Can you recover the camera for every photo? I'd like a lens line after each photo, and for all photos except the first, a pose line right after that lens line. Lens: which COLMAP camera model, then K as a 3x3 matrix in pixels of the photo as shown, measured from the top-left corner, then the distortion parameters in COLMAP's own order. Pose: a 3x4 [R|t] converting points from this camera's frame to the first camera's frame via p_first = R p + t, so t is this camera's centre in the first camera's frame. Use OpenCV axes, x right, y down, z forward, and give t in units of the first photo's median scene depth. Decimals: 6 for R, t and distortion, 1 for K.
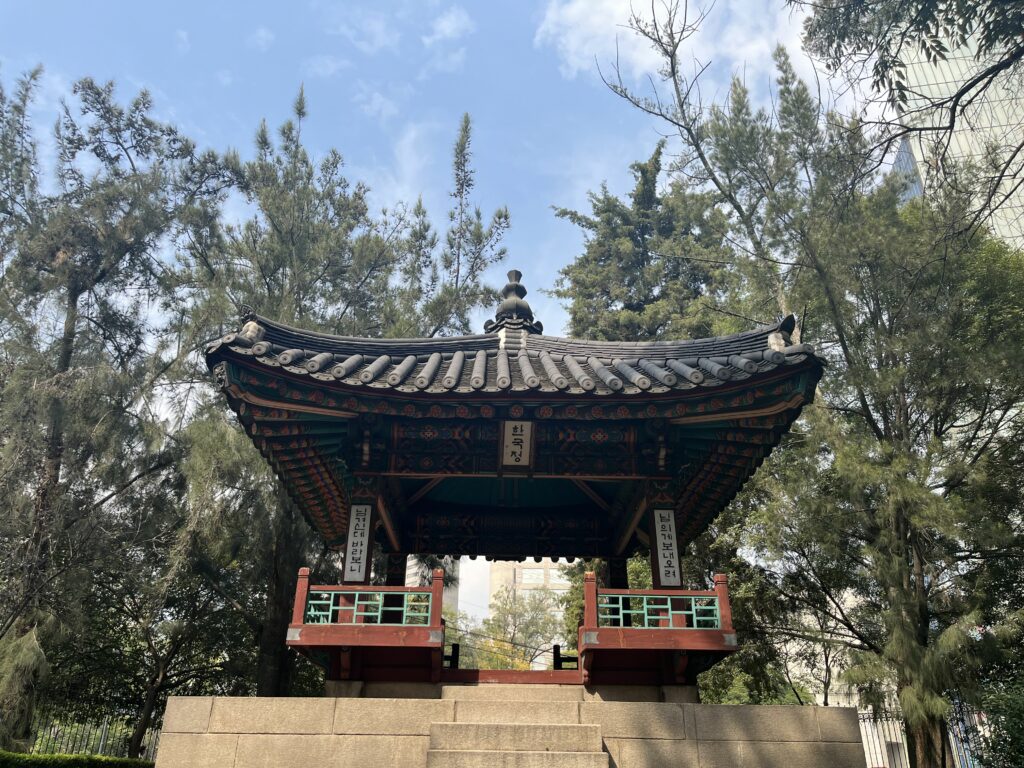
lens RADIAL K [[712.1, 0, 512.0], [0, 712.1, 384.0], [0, 0, 1]] dist [-0.001677, -0.001139]
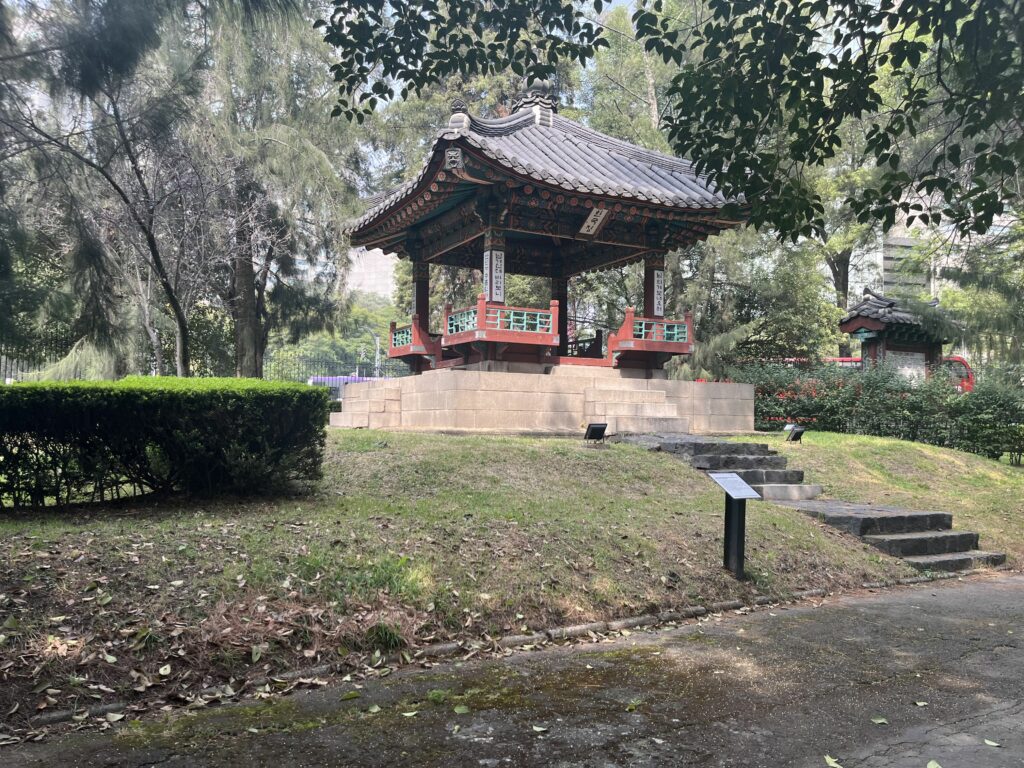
lens RADIAL K [[712.1, 0, 512.0], [0, 712.1, 384.0], [0, 0, 1]] dist [-0.001677, -0.001139]
pose [[0.906681, 0.021305, 0.421279, -0.835345], [-0.204073, 0.896219, 0.393885, -0.178480], [-0.369167, -0.443100, 0.816932, -0.356257]]
